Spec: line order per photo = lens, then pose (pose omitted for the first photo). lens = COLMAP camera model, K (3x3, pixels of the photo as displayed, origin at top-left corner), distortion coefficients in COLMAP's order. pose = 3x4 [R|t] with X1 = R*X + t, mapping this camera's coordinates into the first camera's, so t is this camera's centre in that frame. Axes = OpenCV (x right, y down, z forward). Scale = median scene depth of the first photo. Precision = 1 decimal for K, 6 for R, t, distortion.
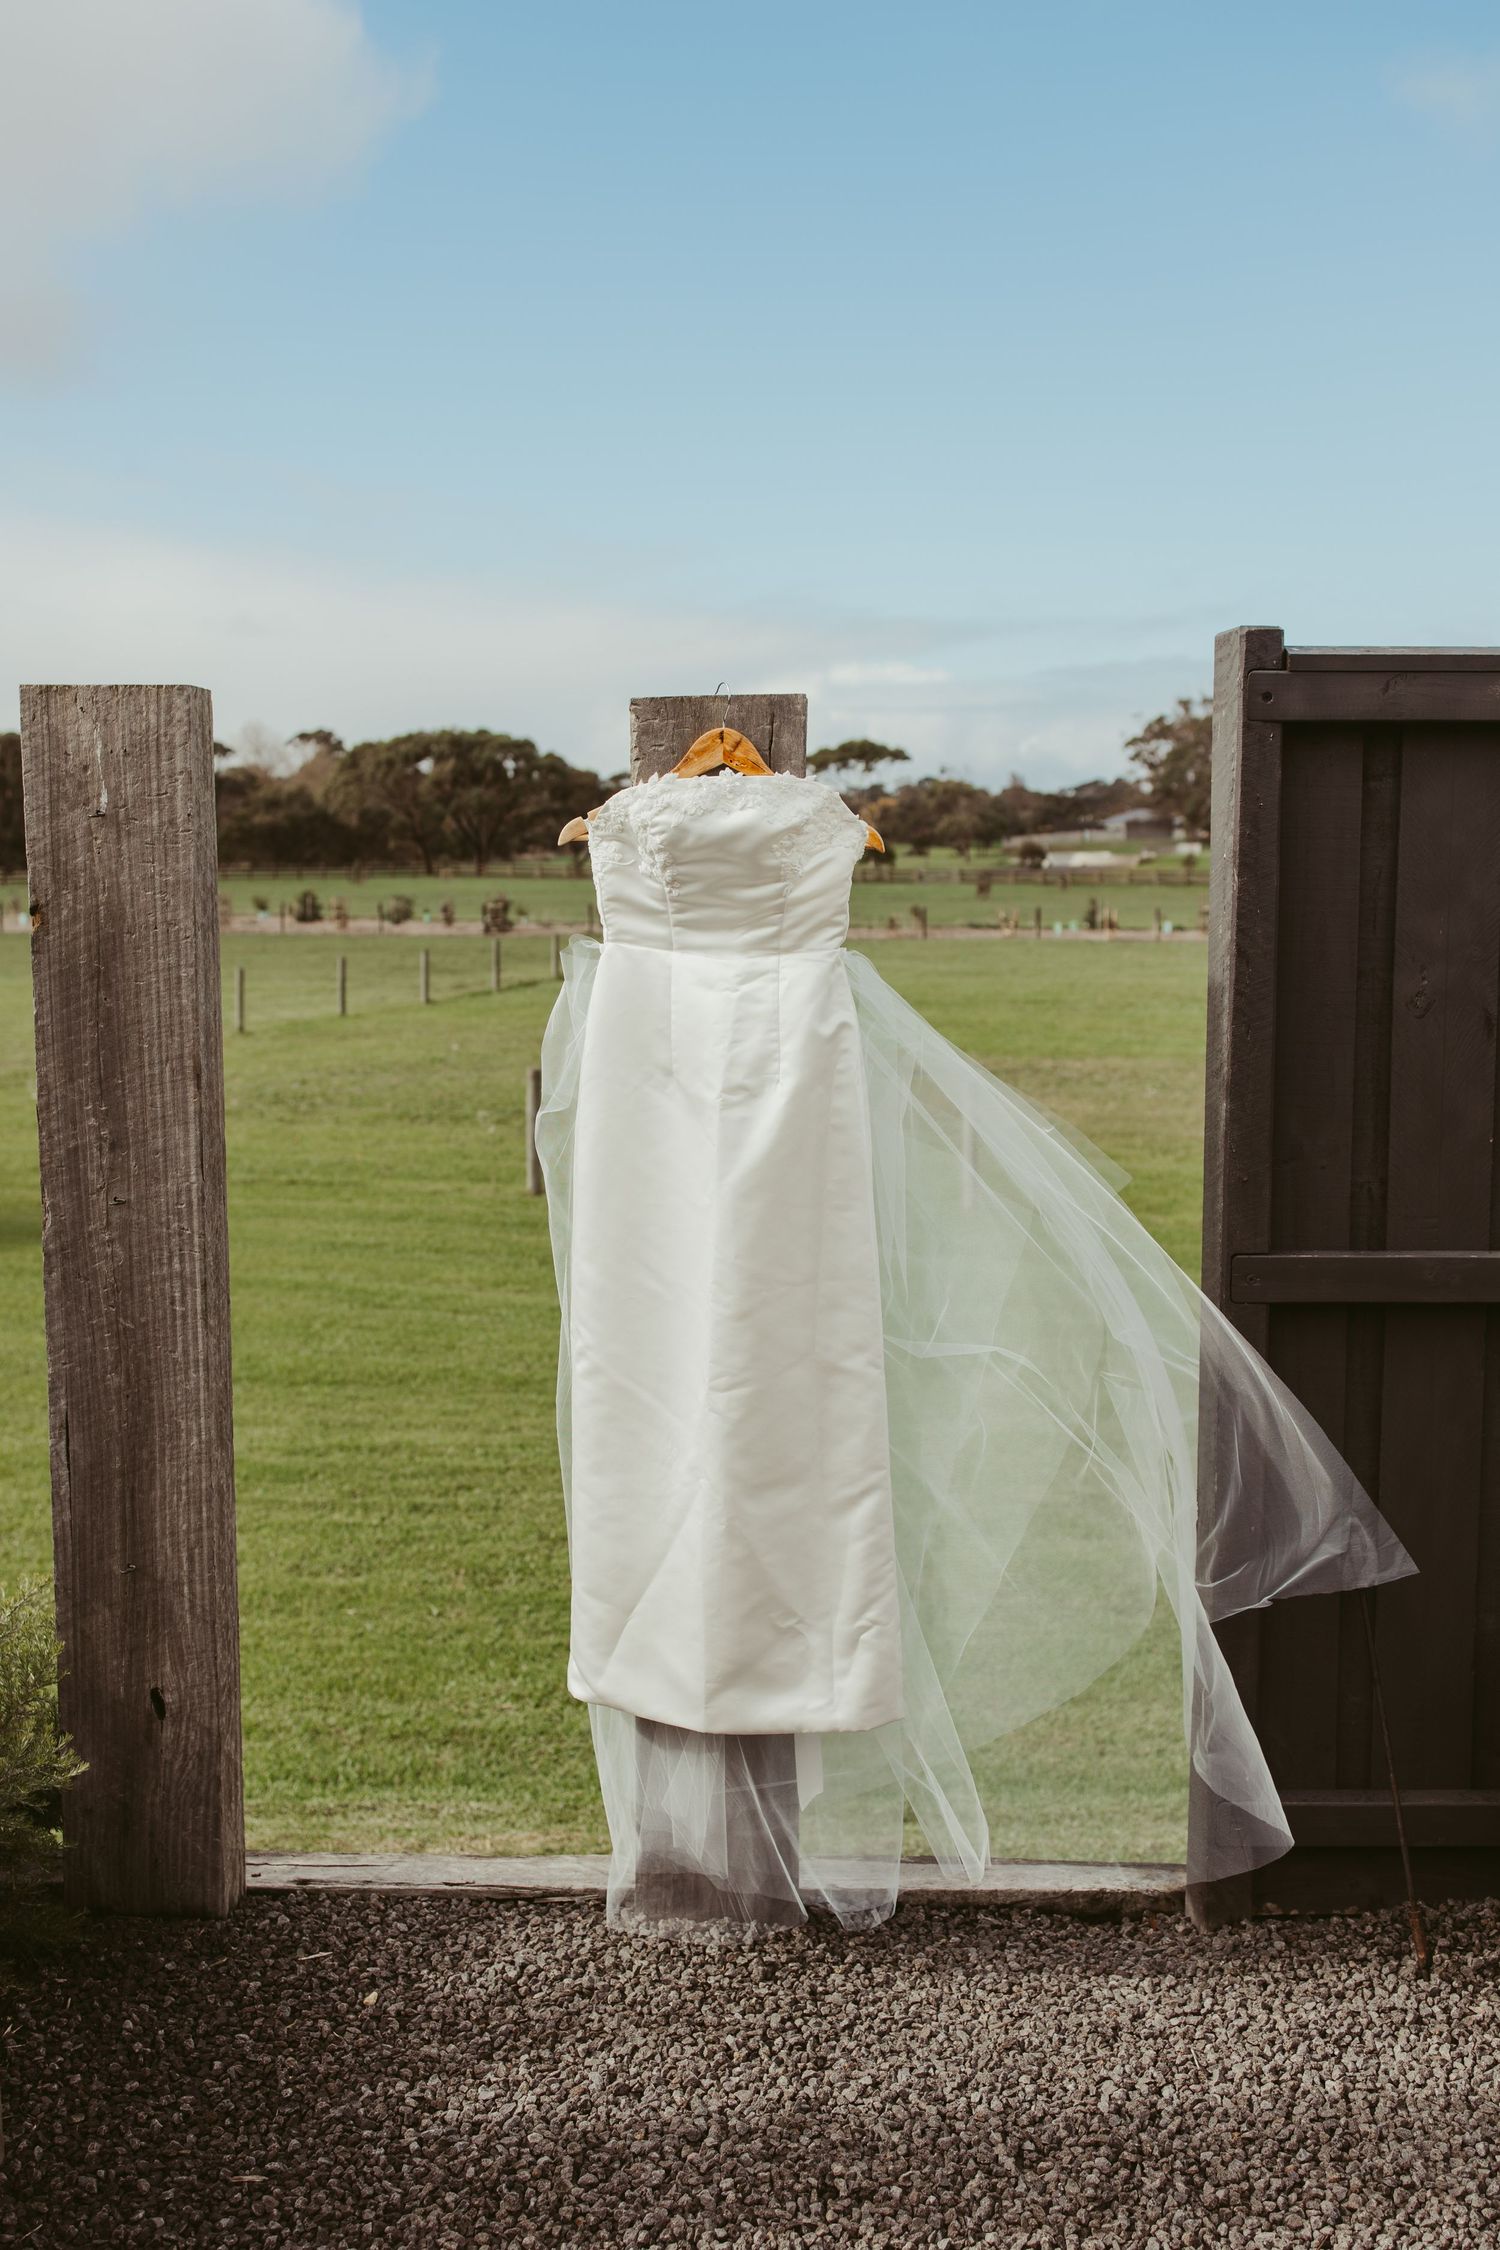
lens RADIAL K [[2214.8, 0, 752.8], [0, 2214.8, 1134.4], [0, 0, 1]] dist [0.002219, -0.008697]
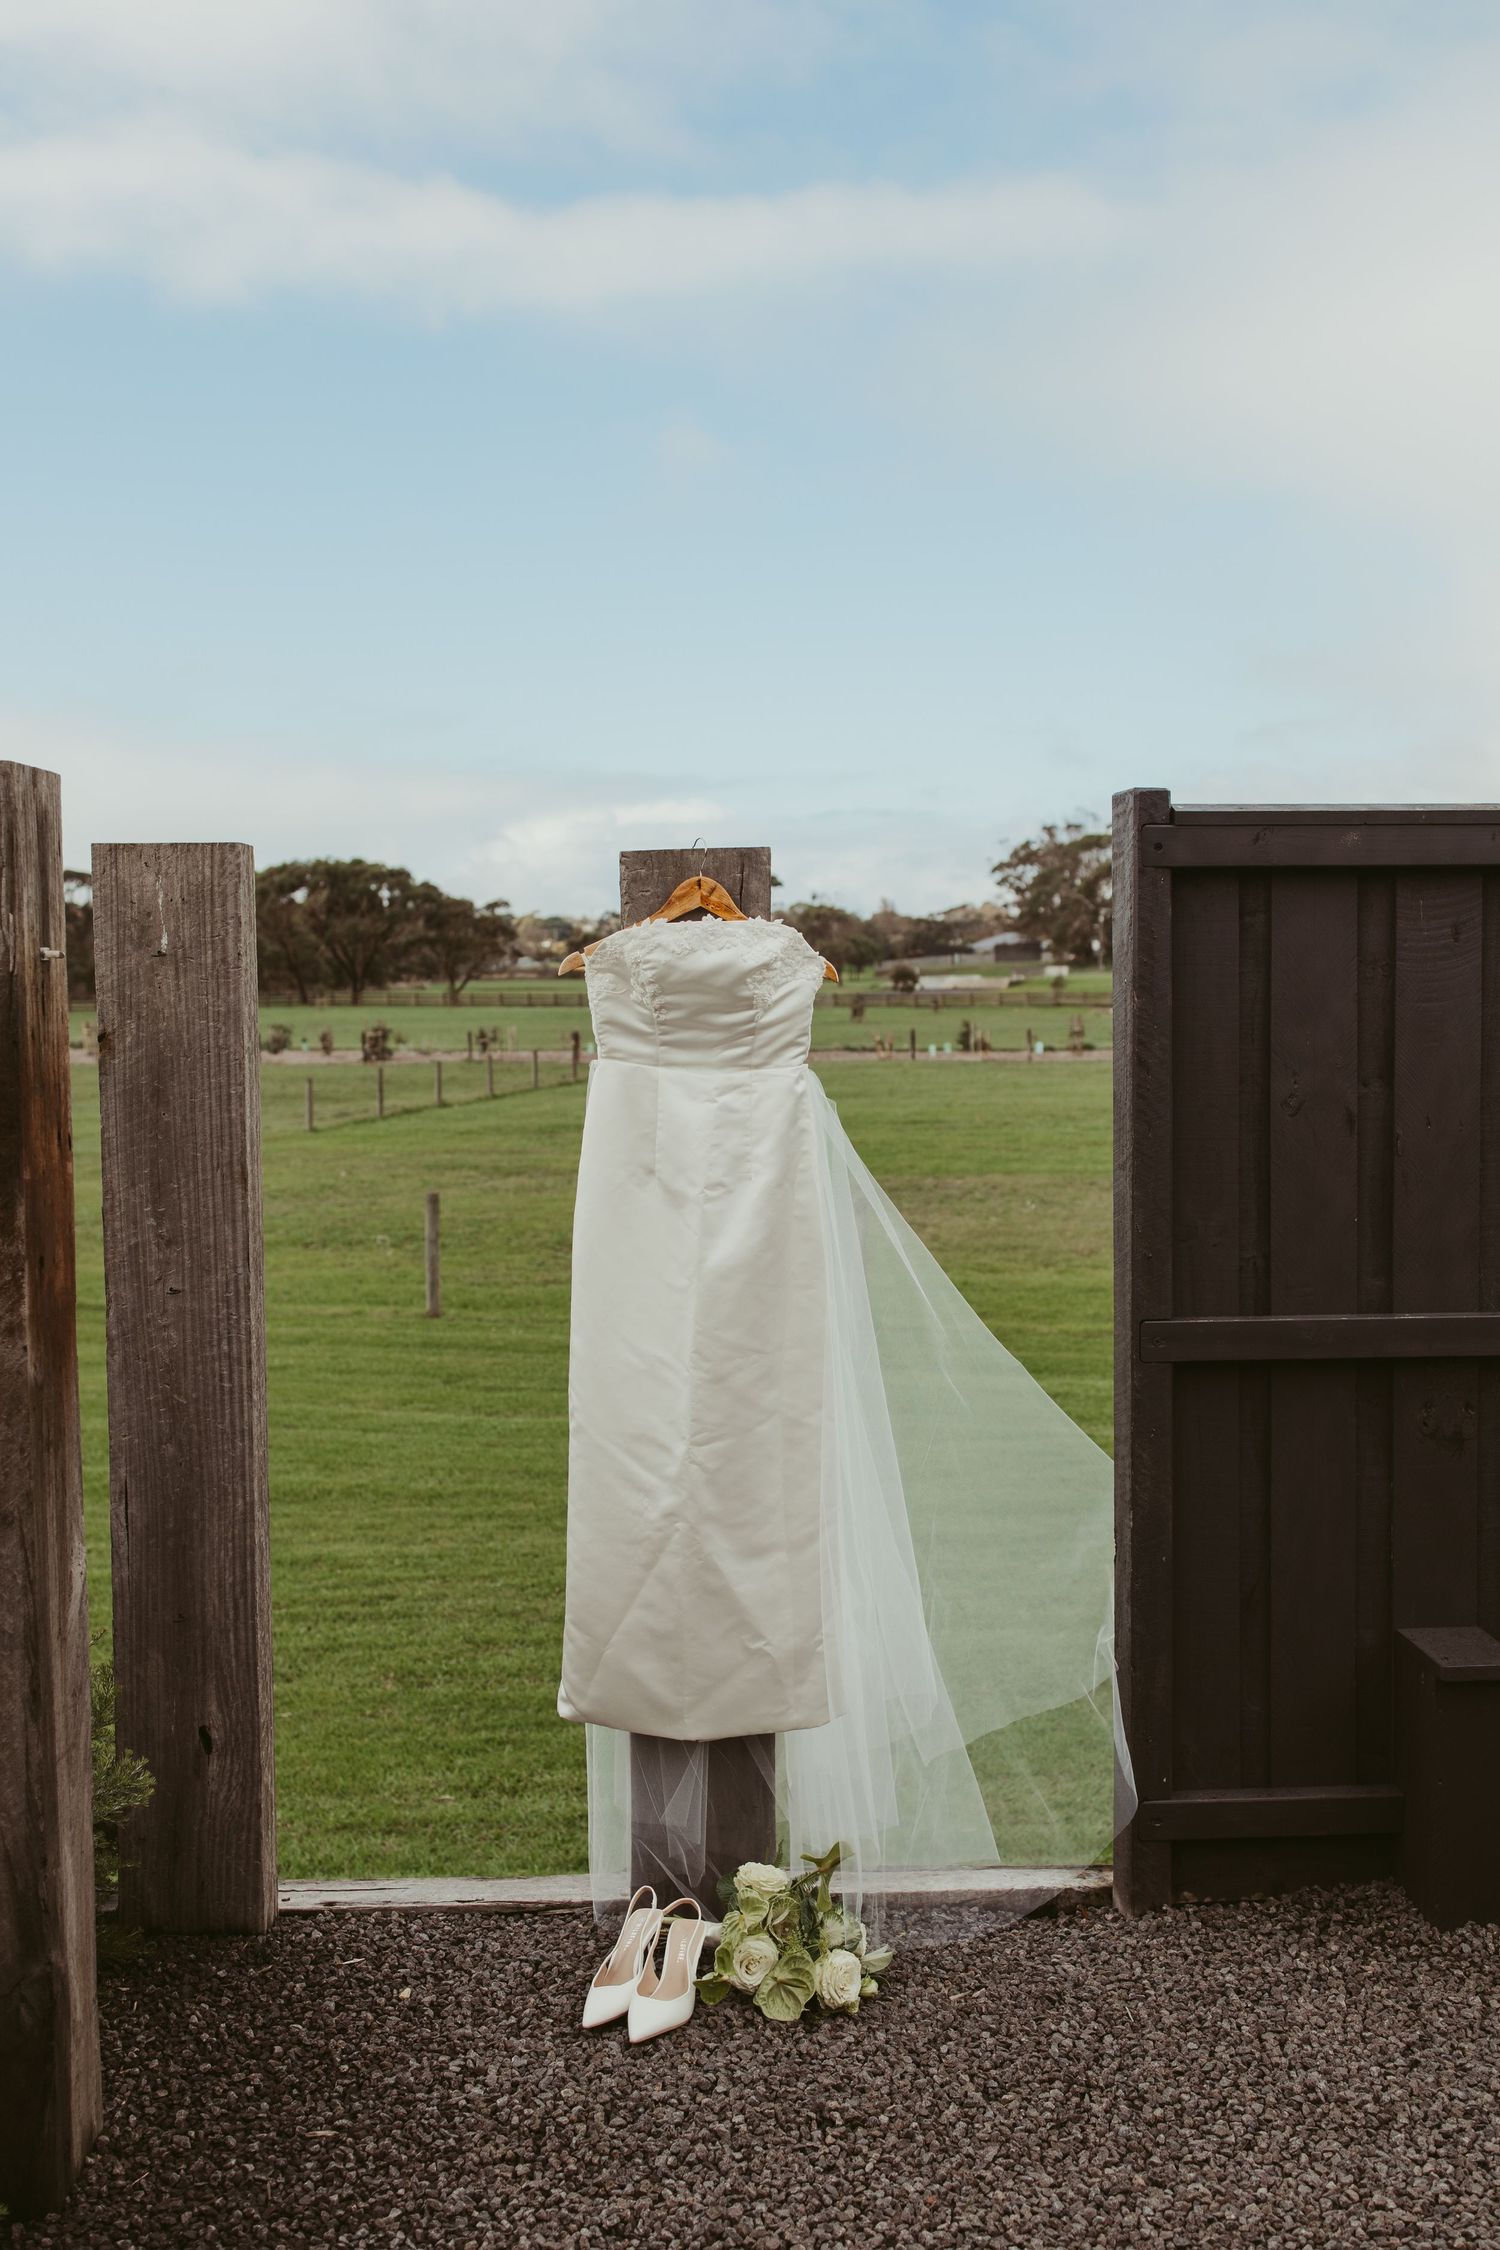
lens RADIAL K [[2214.8, 0, 752.8], [0, 2214.8, 1134.4], [0, 0, 1]] dist [0.002219, -0.008697]
pose [[0.998337, -0.013424, 0.056065, -0.051942], [0.016548, 0.998313, -0.055648, 0.018096], [-0.055224, 0.056483, 0.996875, -0.157795]]
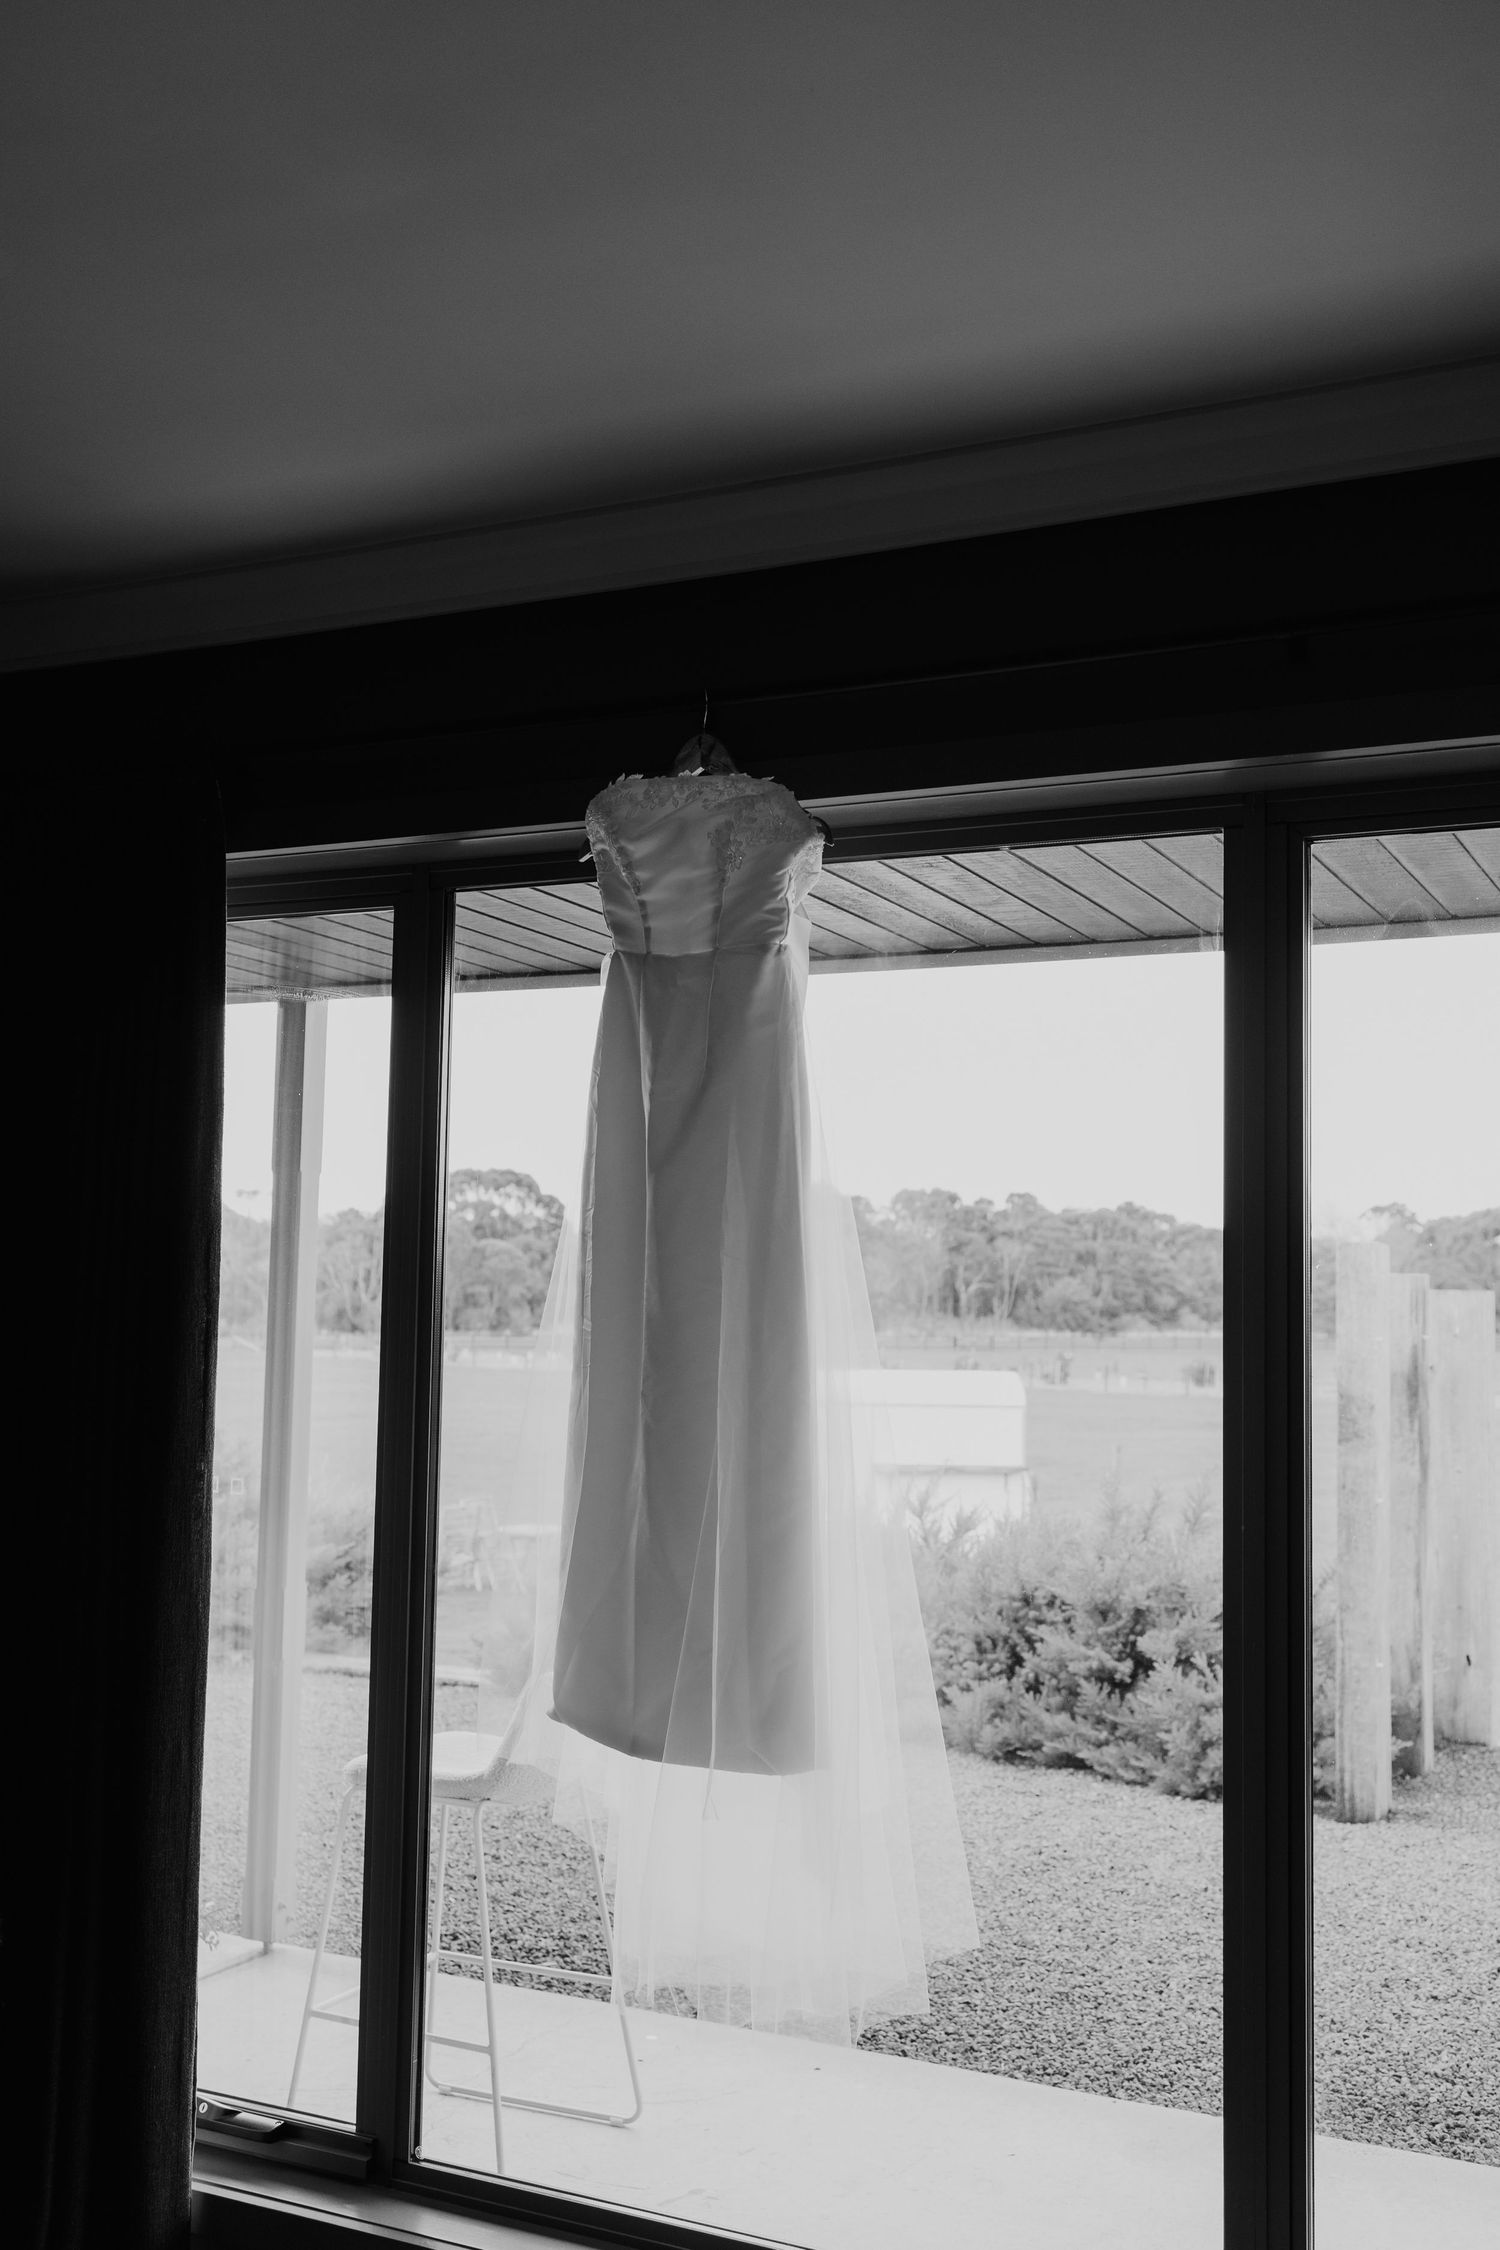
lens RADIAL K [[2214.8, 0, 752.8], [0, 2214.8, 1134.4], [0, 0, 1]] dist [0.002219, -0.008697]
pose [[0.891601, -0.025799, -0.452086, 0.205280], [-0.069469, 0.978764, -0.192862, 0.221681], [0.447461, 0.203362, 0.870874, -1.993472]]
